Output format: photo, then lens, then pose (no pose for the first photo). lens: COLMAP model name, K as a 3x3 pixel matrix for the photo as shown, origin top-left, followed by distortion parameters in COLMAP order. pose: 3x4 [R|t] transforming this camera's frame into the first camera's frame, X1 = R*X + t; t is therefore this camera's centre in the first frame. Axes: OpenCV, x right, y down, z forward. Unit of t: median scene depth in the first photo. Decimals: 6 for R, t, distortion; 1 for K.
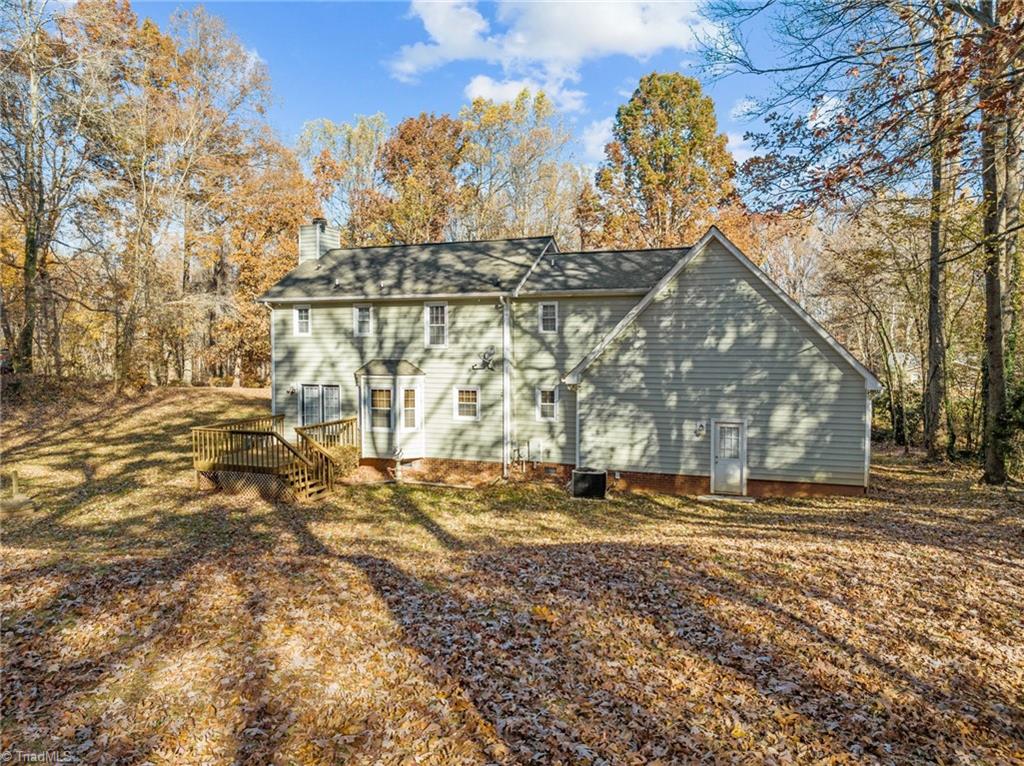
lens RADIAL K [[722.2, 0, 520.2], [0, 722.2, 368.5], [0, 0, 1]] dist [-0.040141, 0.003749]
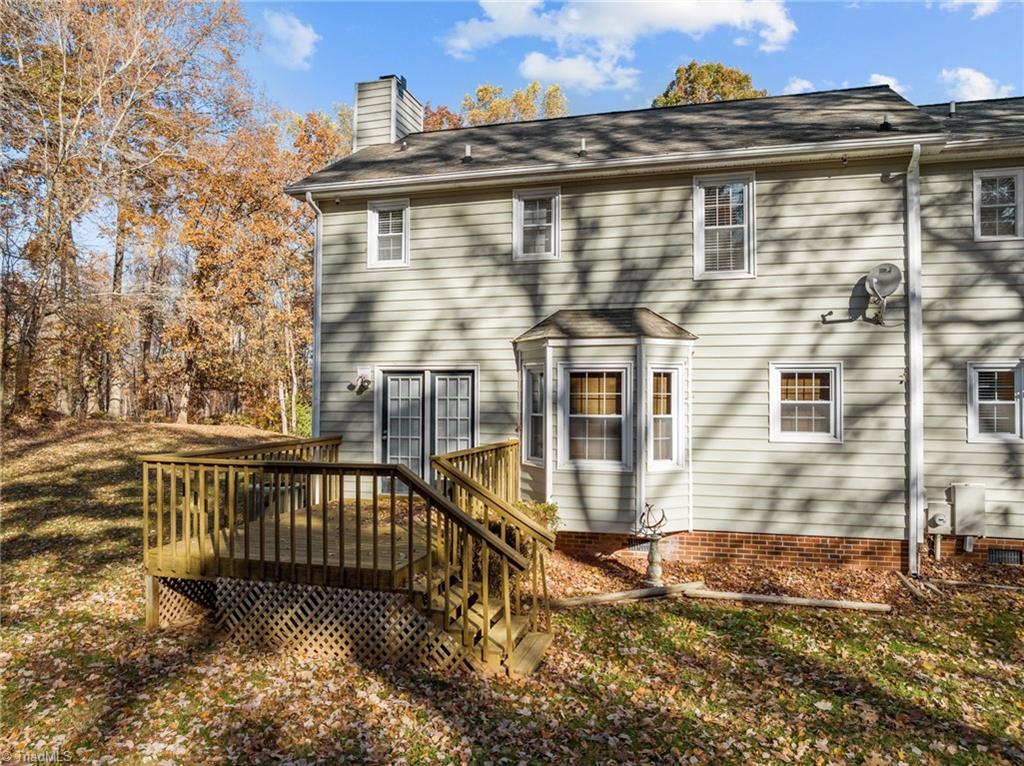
lens RADIAL K [[722.2, 0, 515.4], [0, 722.2, 379.0], [0, 0, 1]] dist [-0.040141, 0.003749]
pose [[0.996653, 0.007381, 0.081420, -0.281369], [-0.002361, 0.998099, -0.061585, 0.060626], [-0.081719, 0.061187, 0.994775, 0.581349]]
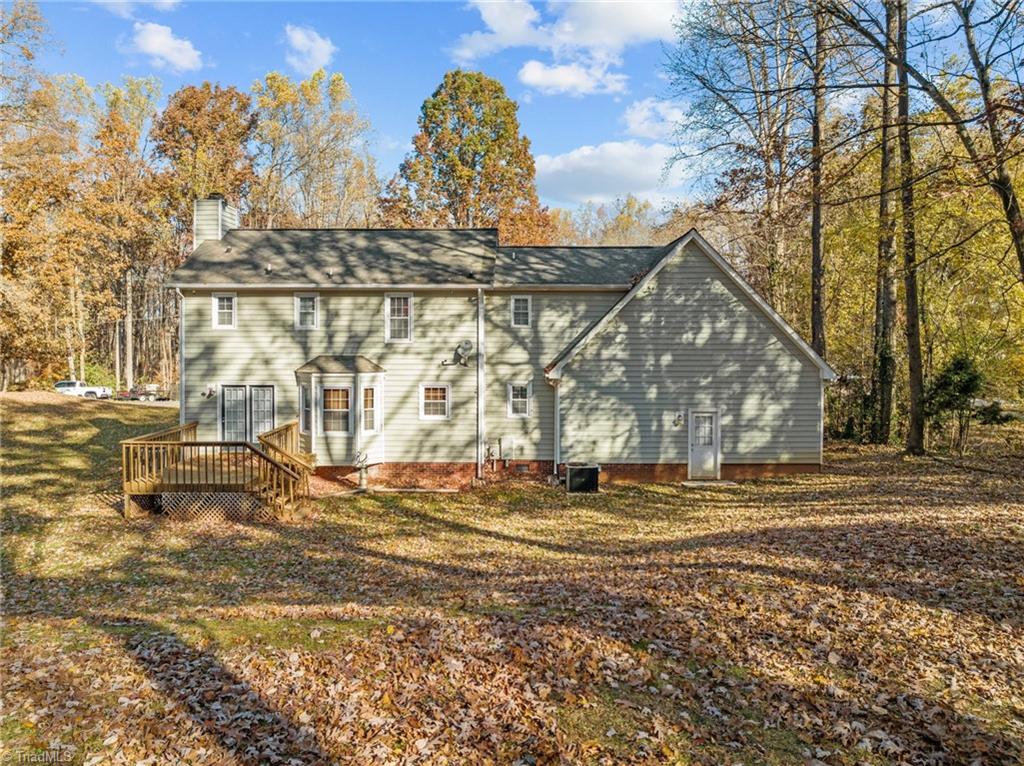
lens RADIAL K [[722.2, 0, 516.5], [0, 722.2, 348.4], [0, 0, 1]] dist [-0.040141, 0.003749]
pose [[0.933363, -0.004299, 0.358907, -0.309679], [0.010511, 0.999827, -0.015358, -0.005367], [-0.358779, 0.018107, 0.933247, 0.084682]]
